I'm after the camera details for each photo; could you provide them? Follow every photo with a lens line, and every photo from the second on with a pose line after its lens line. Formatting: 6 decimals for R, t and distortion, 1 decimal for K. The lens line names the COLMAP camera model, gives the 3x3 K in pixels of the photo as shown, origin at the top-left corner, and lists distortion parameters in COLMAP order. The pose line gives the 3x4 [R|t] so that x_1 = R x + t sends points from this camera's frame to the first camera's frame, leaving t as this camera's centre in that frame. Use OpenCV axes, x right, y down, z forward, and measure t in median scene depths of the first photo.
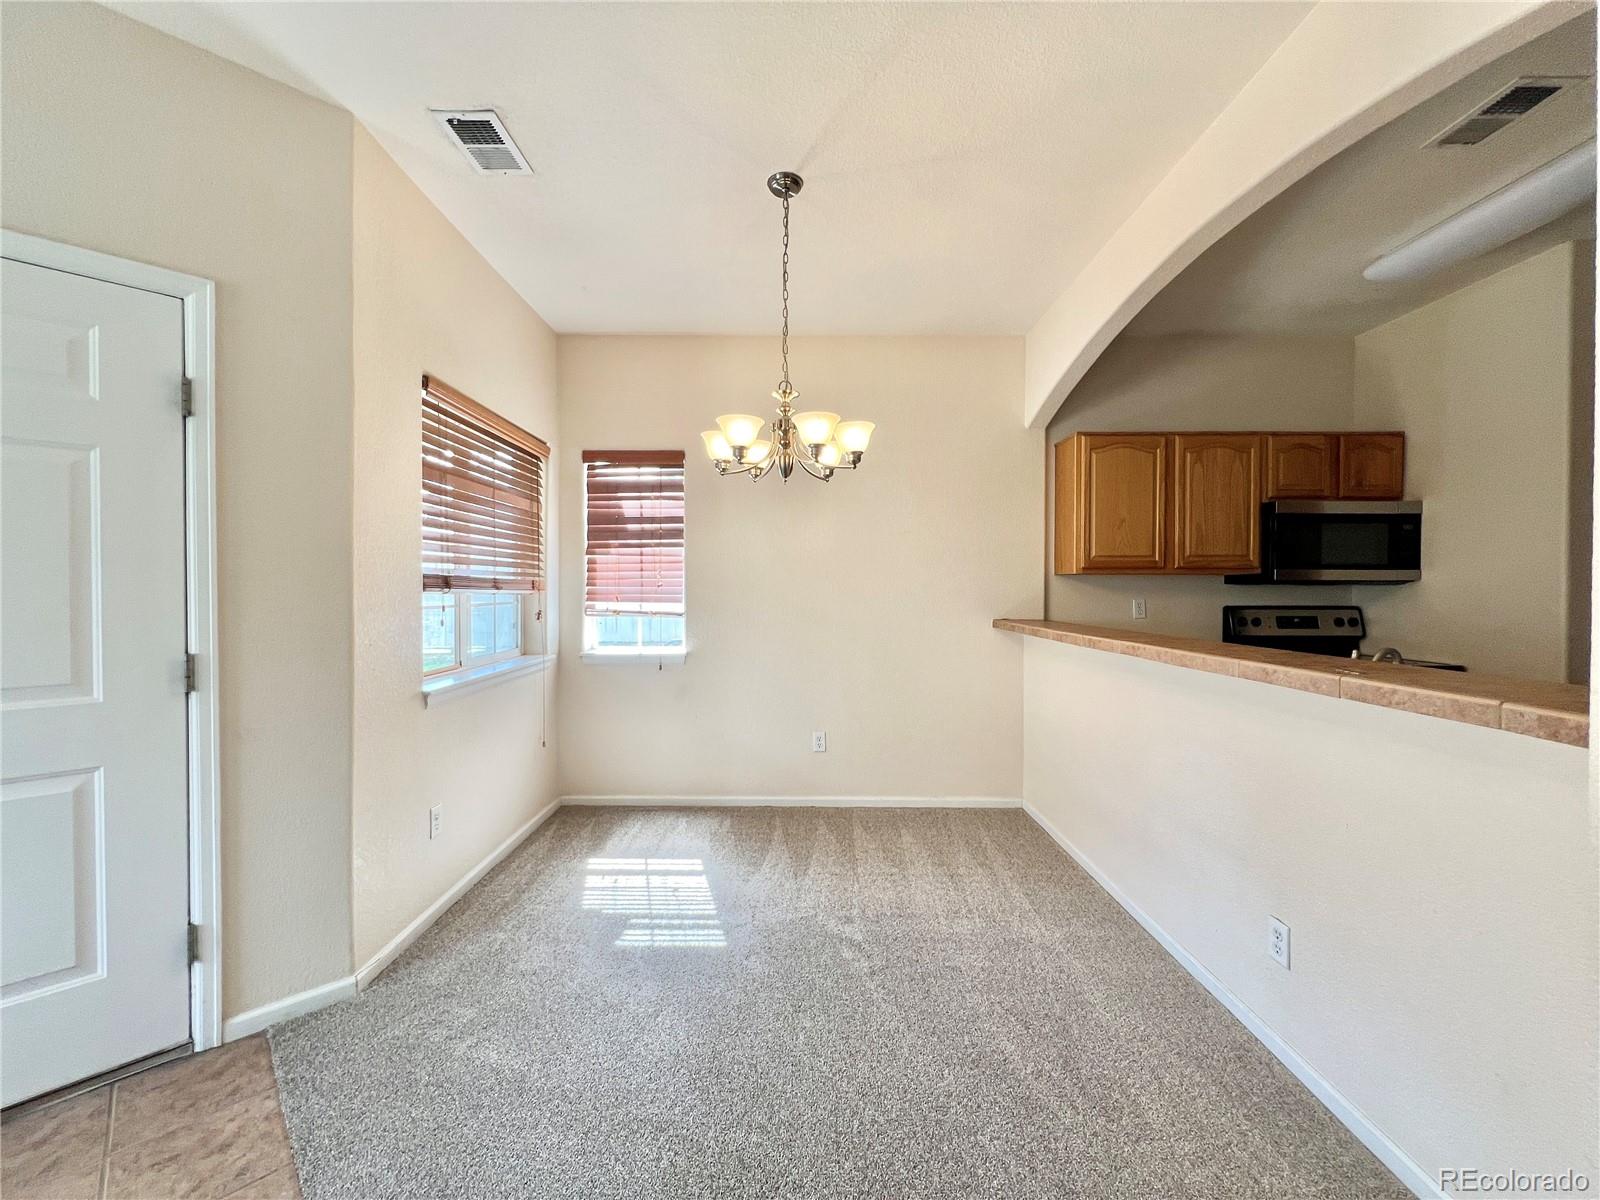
lens RADIAL K [[641.0, 0, 793.8], [0, 641.0, 592.2], [0, 0, 1]] dist [-0.001264, 0.000067]
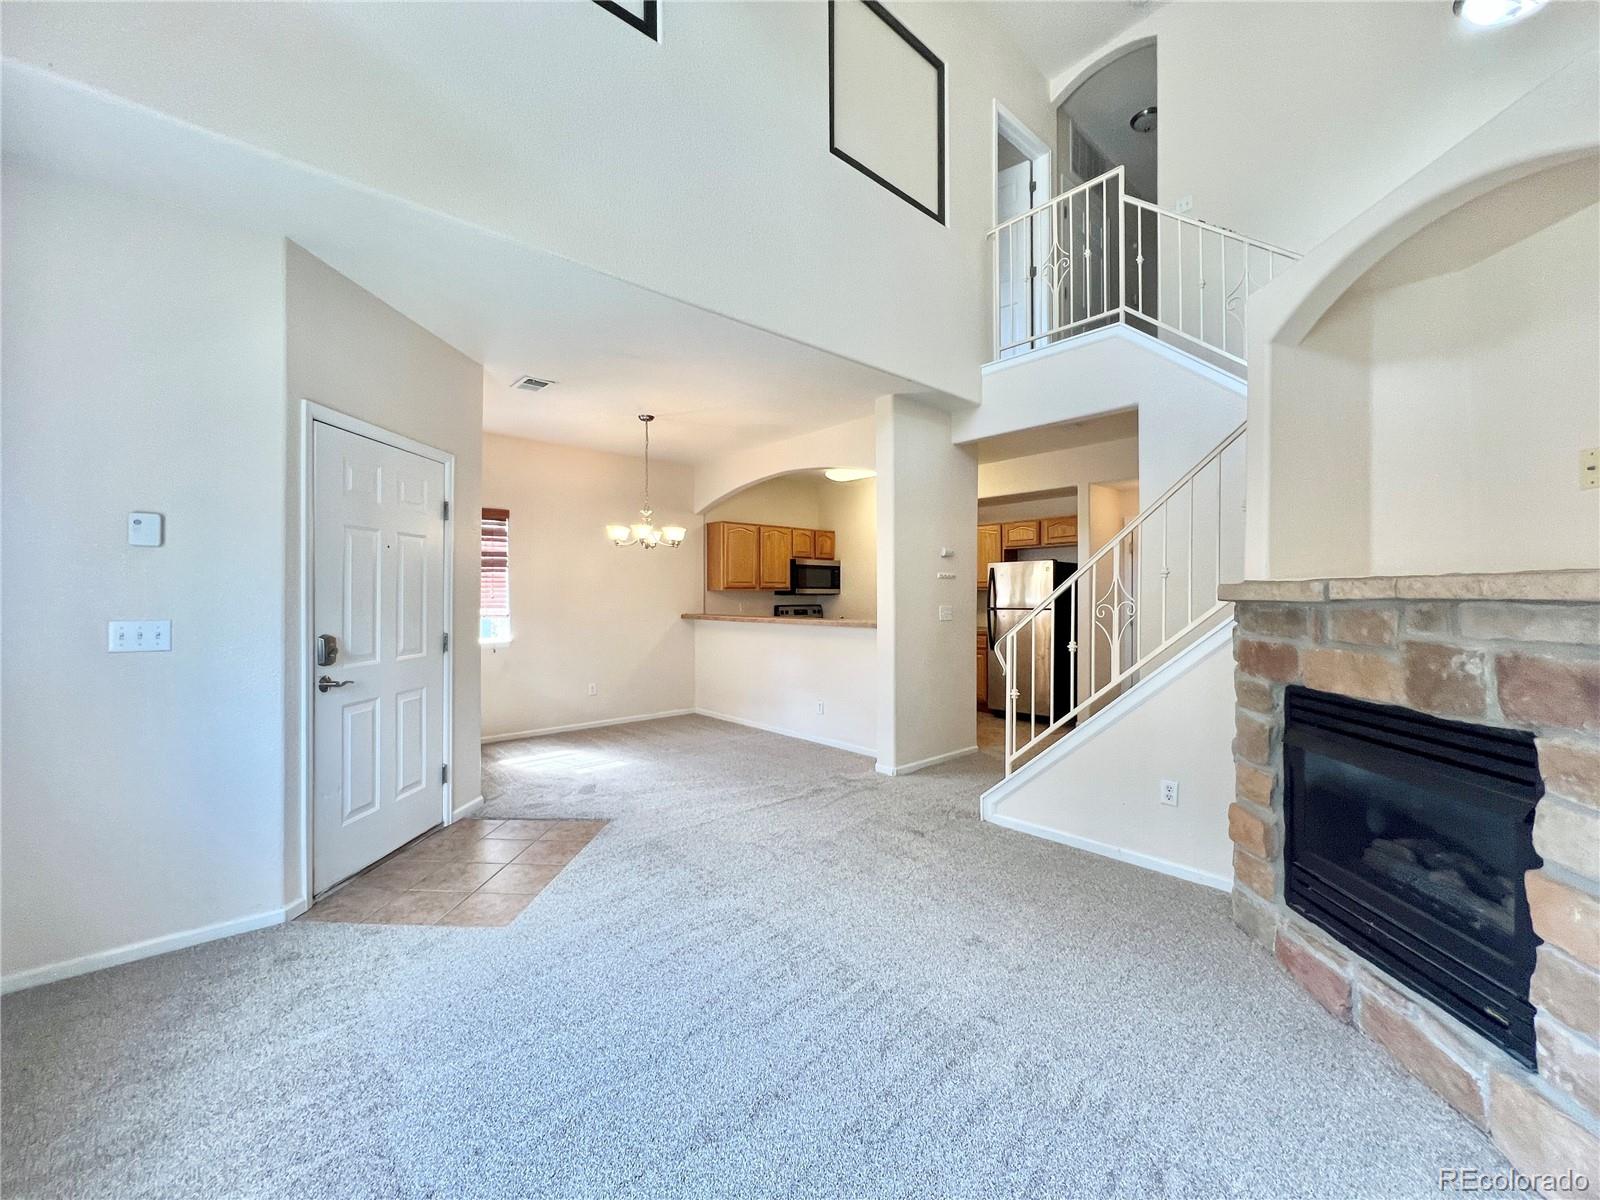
lens RADIAL K [[641.0, 0, 793.0], [0, 641.0, 597.5], [0, 0, 1]] dist [-0.001264, 0.000067]
pose [[0.741768, -0.005673, 0.670633, -0.708897], [0.005055, 0.999983, 0.002869, -0.010687], [-0.670638, 0.001262, 0.741784, -0.617974]]
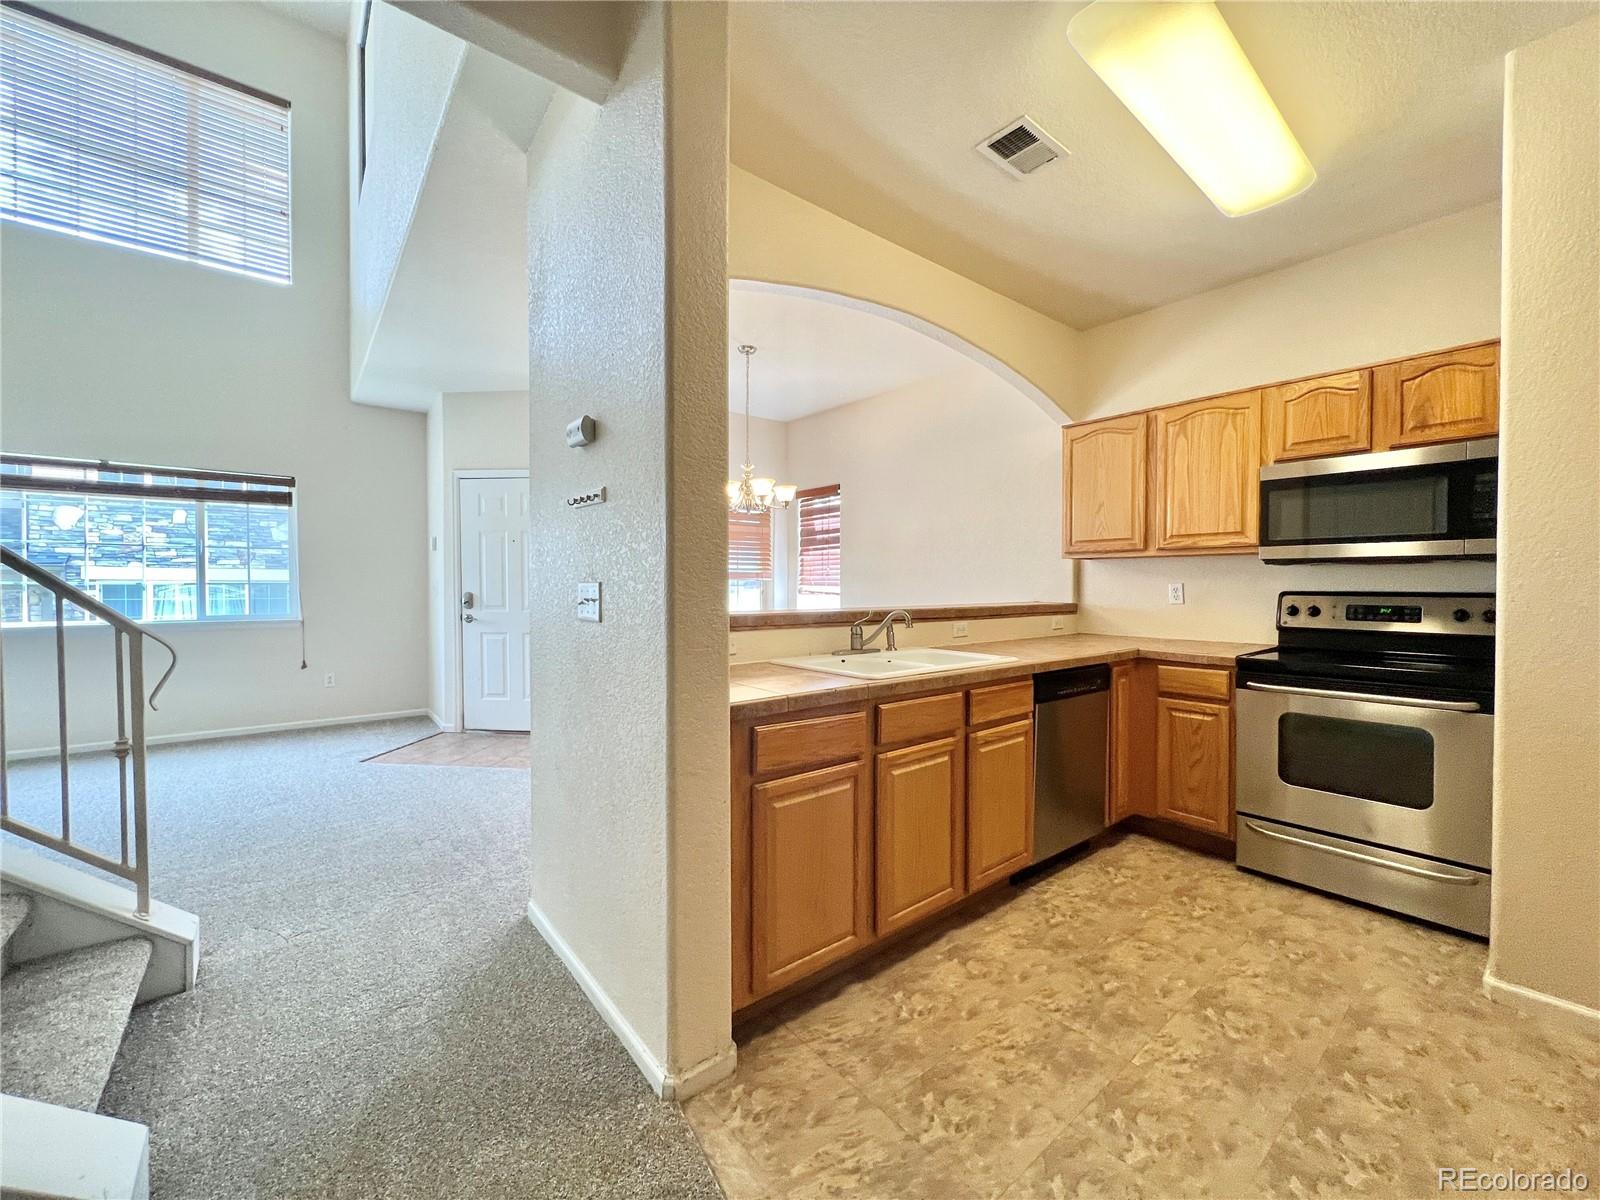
lens RADIAL K [[641.0, 0, 797.1], [0, 641.0, 593.1], [0, 0, 1]] dist [-0.001264, 0.000067]
pose [[0.625652, 0.011164, -0.780022, 0.947454], [-0.001176, 0.999910, 0.013368, 0.013743], [0.780101, -0.007446, 0.625609, -0.014989]]
